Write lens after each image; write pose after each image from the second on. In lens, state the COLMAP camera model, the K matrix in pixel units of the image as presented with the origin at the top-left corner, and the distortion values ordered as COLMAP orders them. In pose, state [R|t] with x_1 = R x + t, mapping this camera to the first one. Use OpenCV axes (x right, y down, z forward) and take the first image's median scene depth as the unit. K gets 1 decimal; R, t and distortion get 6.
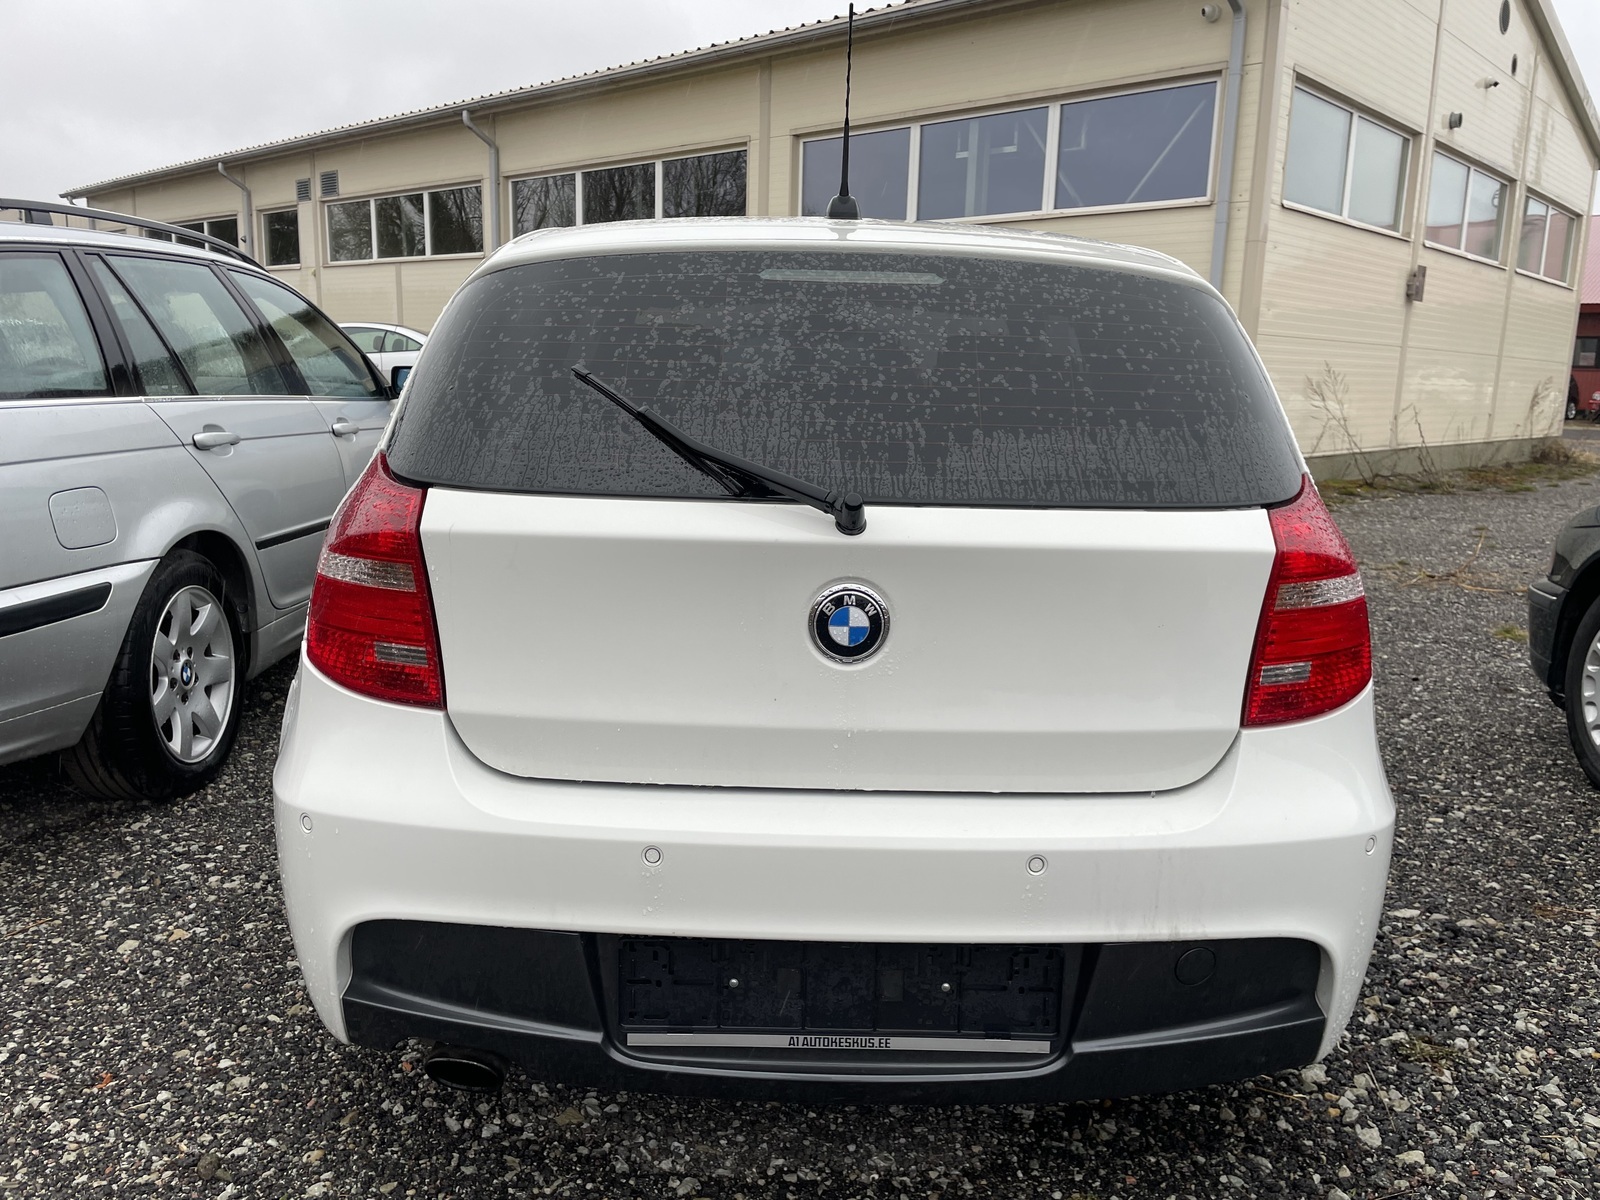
lens RADIAL K [[1242.3, 0, 813.1], [0, 1242.3, 600.5], [0, 0, 1]] dist [0.037658, -0.030437]
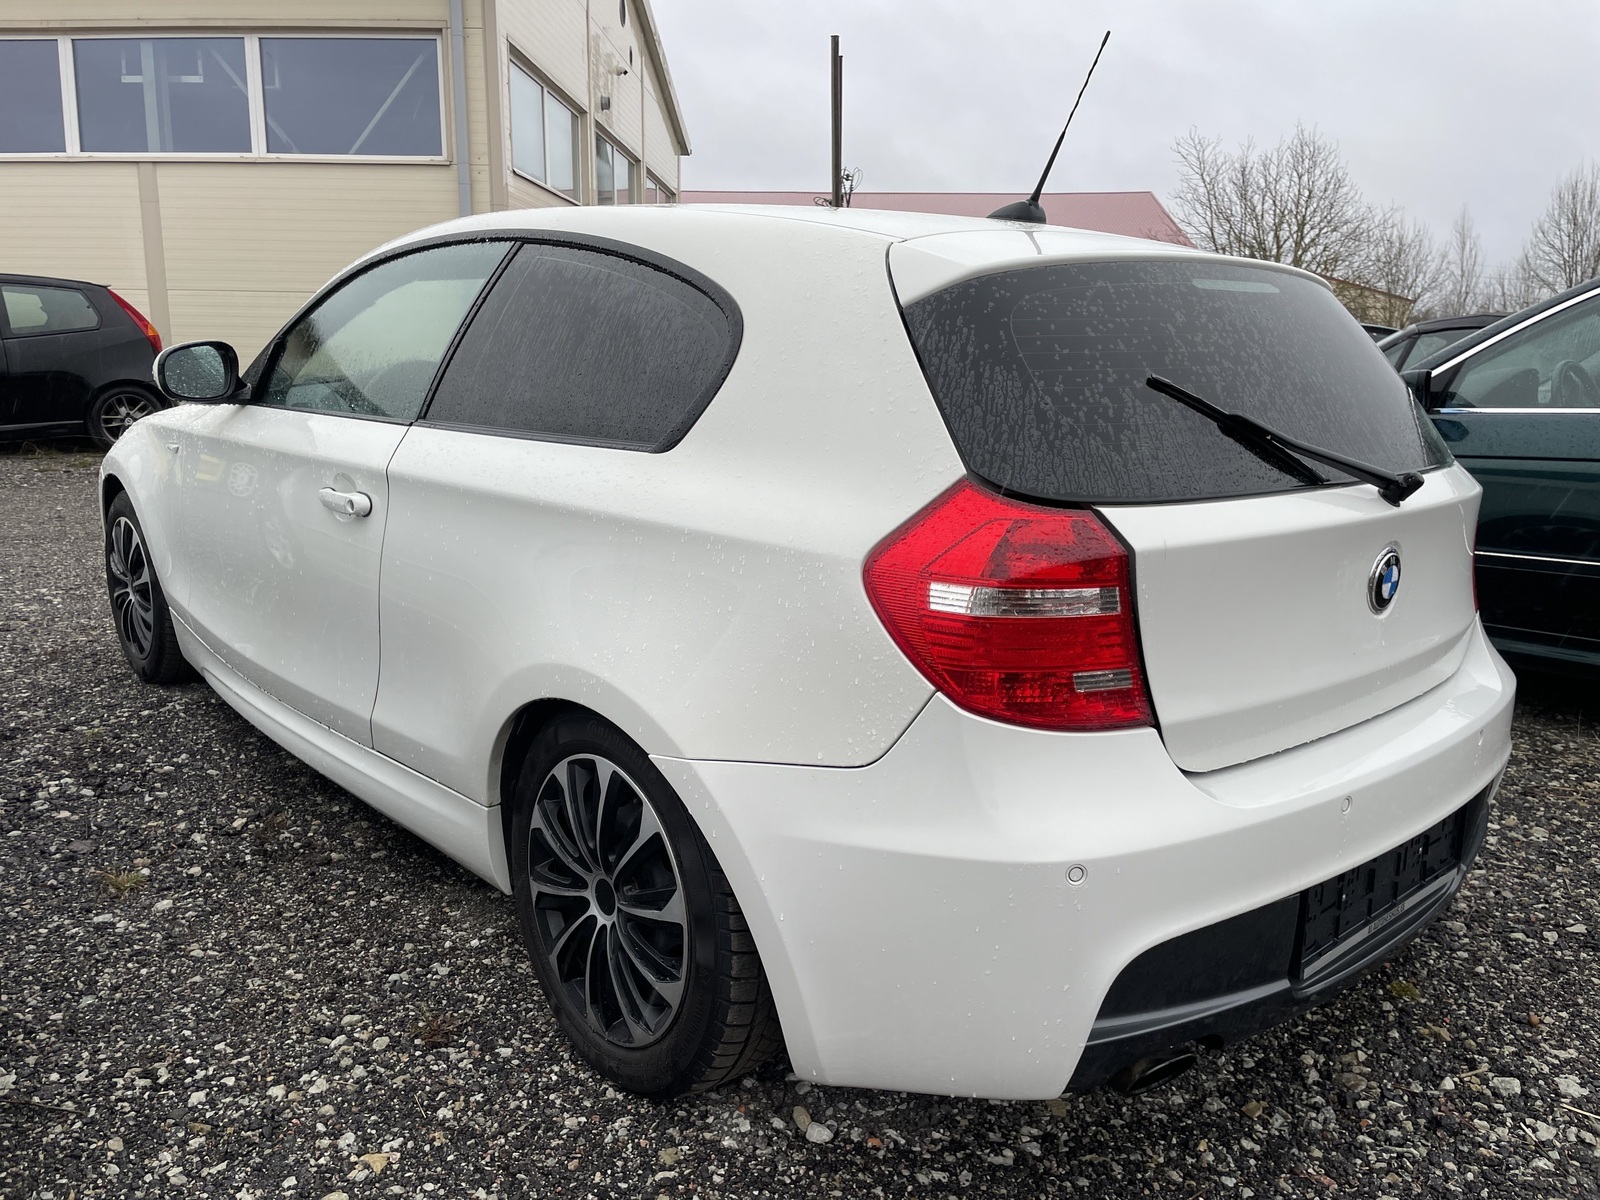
lens RADIAL K [[1242.3, 0, 811.1], [0, 1242.3, 589.5], [0, 0, 1]] dist [0.037658, -0.030437]
pose [[0.747899, -0.146589, 0.647425, -0.152907], [0.127831, 0.988862, 0.076227, -0.017804], [-0.651388, 0.025751, 0.758307, 0.055908]]
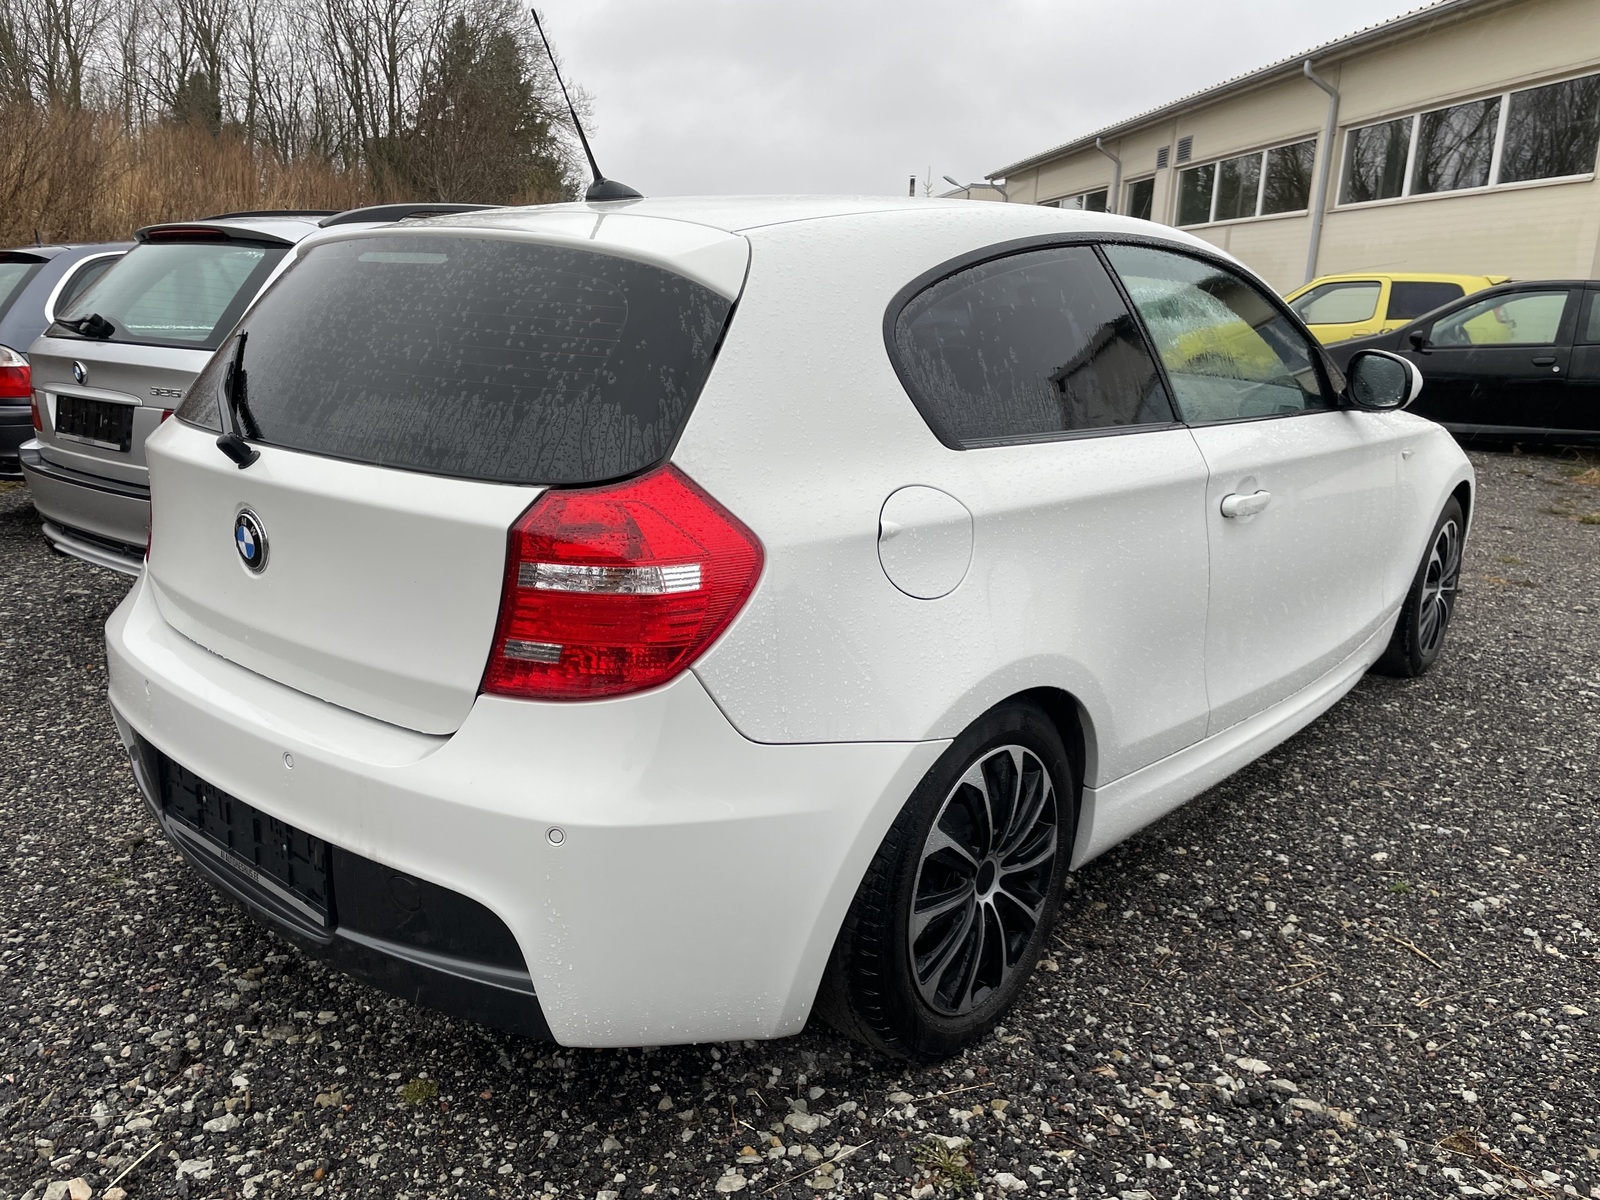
lens RADIAL K [[1242.3, 0, 806.8], [0, 1242.3, 607.9], [0, 0, 1]] dist [0.037658, -0.030437]
pose [[0.749418, 0.160874, -0.642256, 0.164162], [-0.138722, 0.986653, 0.085271, -0.012792], [0.647402, 0.025191, 0.761732, 0.051974]]
